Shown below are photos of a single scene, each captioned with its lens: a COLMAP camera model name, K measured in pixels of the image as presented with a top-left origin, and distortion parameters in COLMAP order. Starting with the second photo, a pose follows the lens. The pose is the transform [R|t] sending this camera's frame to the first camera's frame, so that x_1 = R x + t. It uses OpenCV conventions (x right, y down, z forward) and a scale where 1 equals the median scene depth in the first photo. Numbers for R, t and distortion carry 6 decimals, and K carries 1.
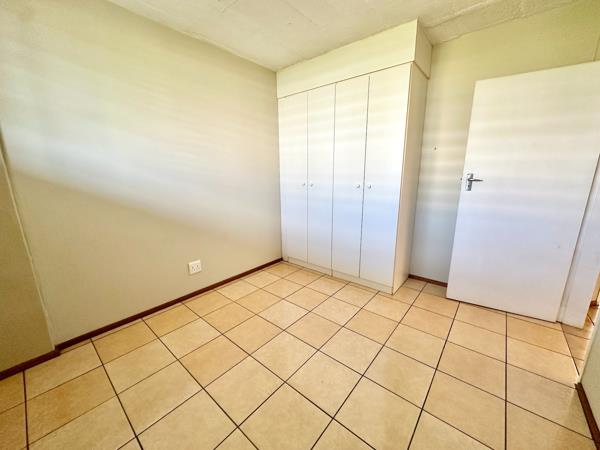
lens RADIAL K [[237.5, 0, 300.6], [0, 237.5, 224.7], [0, 0, 1]] dist [0.000487, 0.000057]
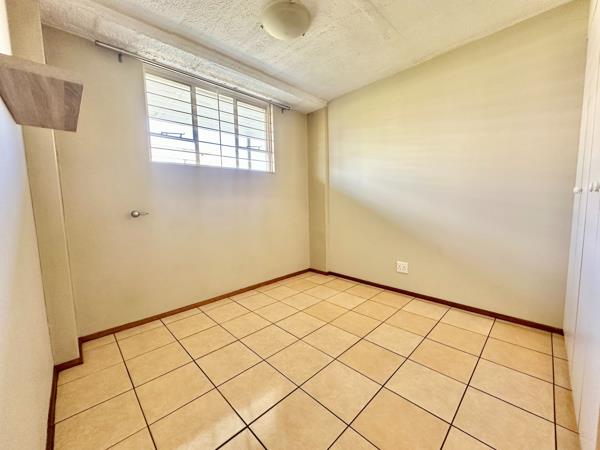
lens RADIAL K [[237.5, 0, 300.7], [0, 237.5, 225.2], [0, 0, 1]] dist [0.000487, 0.000057]
pose [[-0.100479, 0.105010, -0.989382, 0.695817], [-0.194751, 0.973102, 0.123061, -0.058902], [0.975693, 0.205048, -0.077326, 0.596266]]
